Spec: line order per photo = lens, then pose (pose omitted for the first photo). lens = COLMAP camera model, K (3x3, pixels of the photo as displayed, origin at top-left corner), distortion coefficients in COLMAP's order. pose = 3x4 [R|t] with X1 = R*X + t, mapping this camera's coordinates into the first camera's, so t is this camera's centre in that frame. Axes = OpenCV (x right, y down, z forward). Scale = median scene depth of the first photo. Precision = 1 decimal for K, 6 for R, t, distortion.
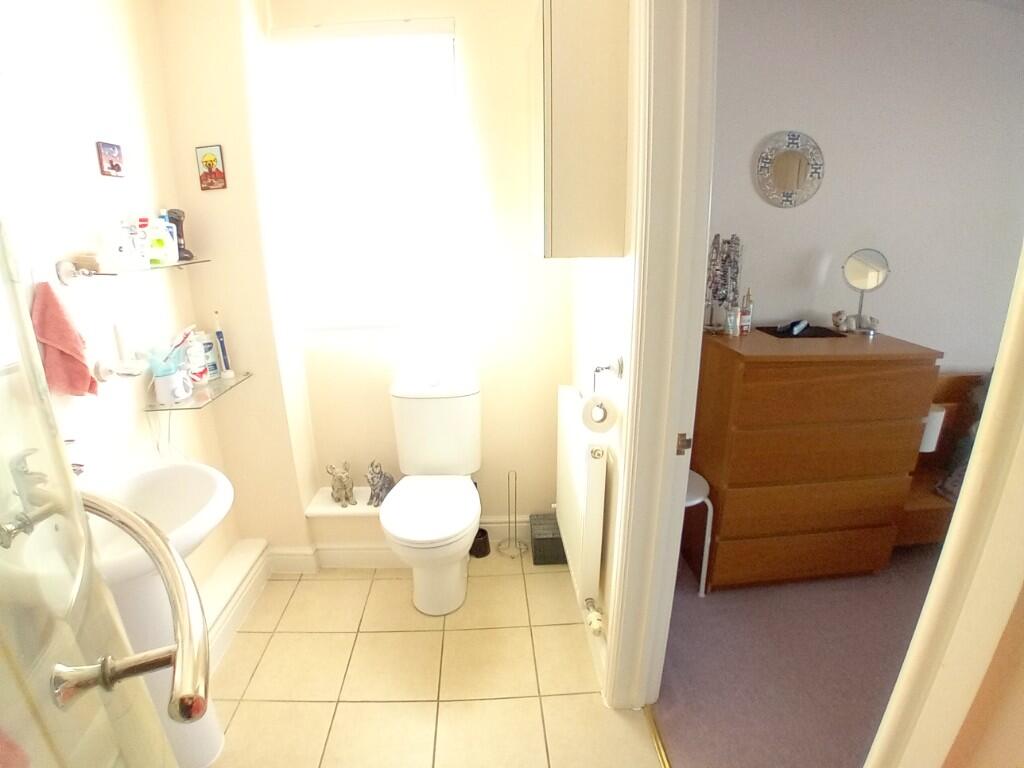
lens RADIAL K [[518.8, 0, 501.8], [0, 518.8, 393.9], [0, 0, 1]] dist [-0.138891, 0.031026]
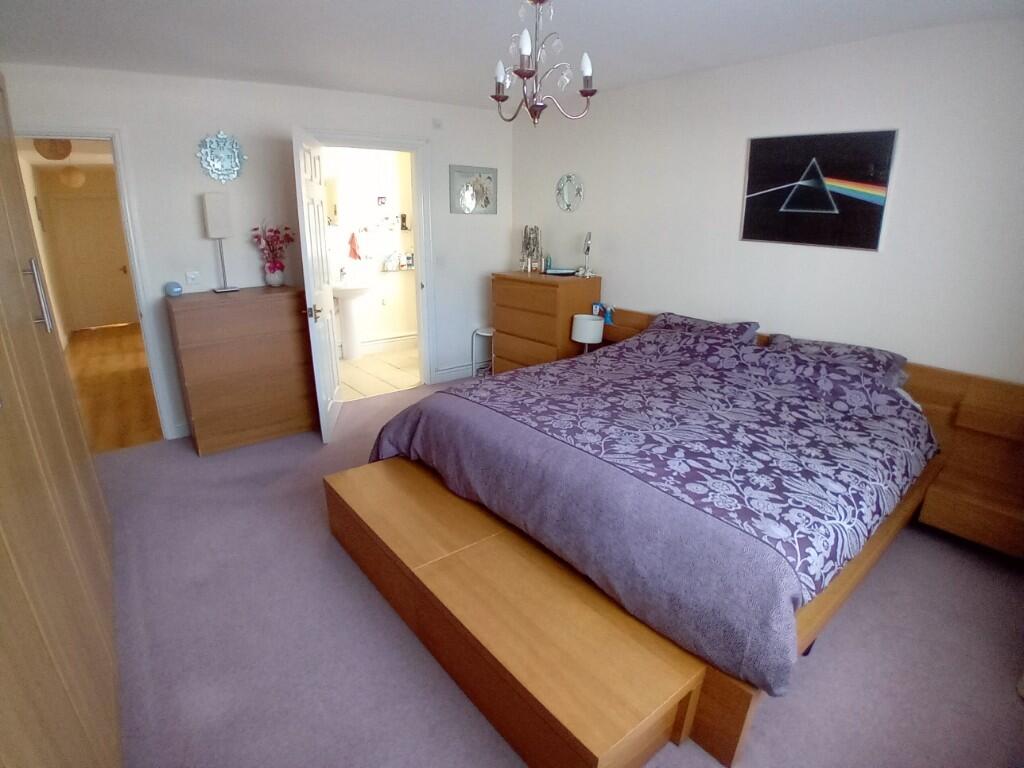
lens RADIAL K [[518.8, 0, 501.8], [0, 518.8, 393.9], [0, 0, 1]] dist [-0.138891, 0.031026]
pose [[0.577782, 0.278204, -0.767314, 2.765640], [-0.254081, 0.954710, 0.154827, 0.082108], [0.775635, 0.105504, 0.622301, -0.512338]]
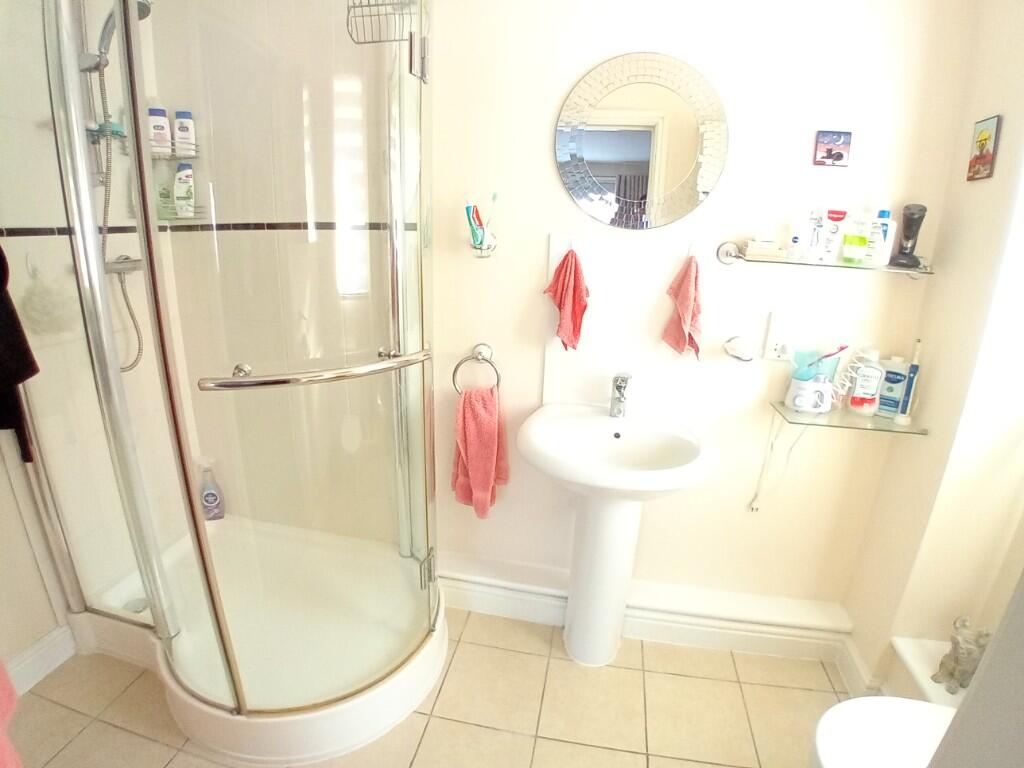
lens RADIAL K [[518.8, 0, 501.8], [0, 518.8, 393.9], [0, 0, 1]] dist [-0.138891, 0.031026]
pose [[-0.252097, 0.306279, -0.917954, 0.324158], [-0.306030, 0.874676, 0.375884, -0.190420], [0.918038, 0.375680, -0.126772, 0.594315]]
